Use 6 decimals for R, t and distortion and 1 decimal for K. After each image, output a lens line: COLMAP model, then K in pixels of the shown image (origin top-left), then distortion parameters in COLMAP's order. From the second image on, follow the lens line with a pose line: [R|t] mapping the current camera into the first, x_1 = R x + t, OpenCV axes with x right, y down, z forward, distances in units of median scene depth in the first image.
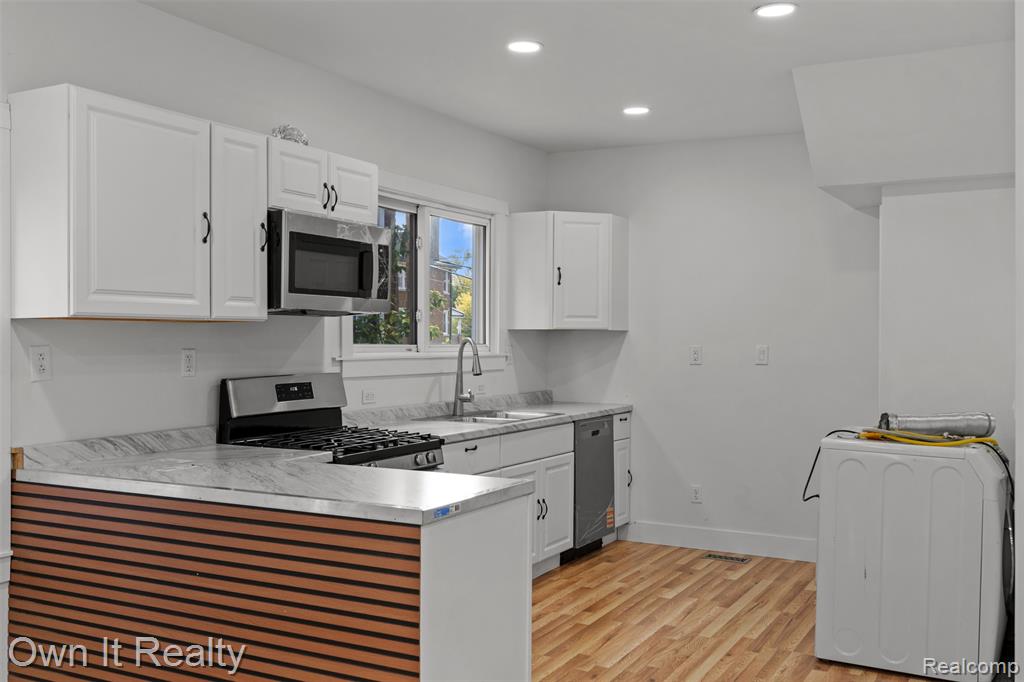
lens RADIAL K [[1000.9, 0, 511.2], [0, 1000.9, 341.9], [0, 0, 1]] dist [0.010419, 0.000000]
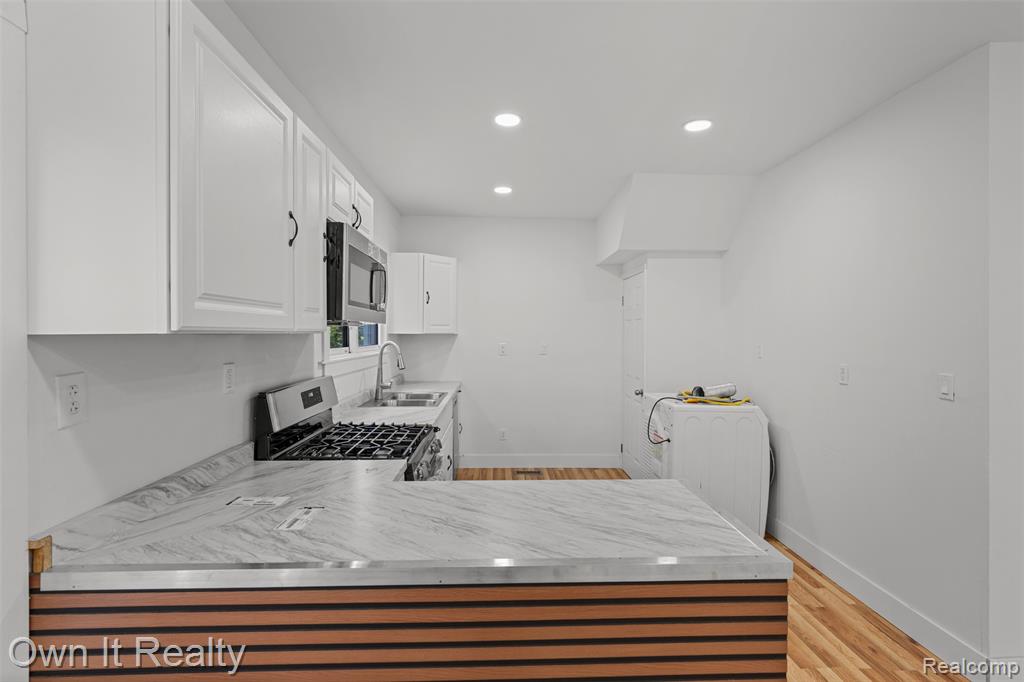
lens RADIAL K [[489.5, 0, 513.6], [0, 489.5, 335.5], [0, 0, 1]] dist [-0.003736, 0.000743]
pose [[0.860001, -0.003796, 0.510278, -0.350643], [0.002109, 0.999990, 0.003884, -0.020805], [-0.510288, -0.002264, 0.860001, 0.520706]]
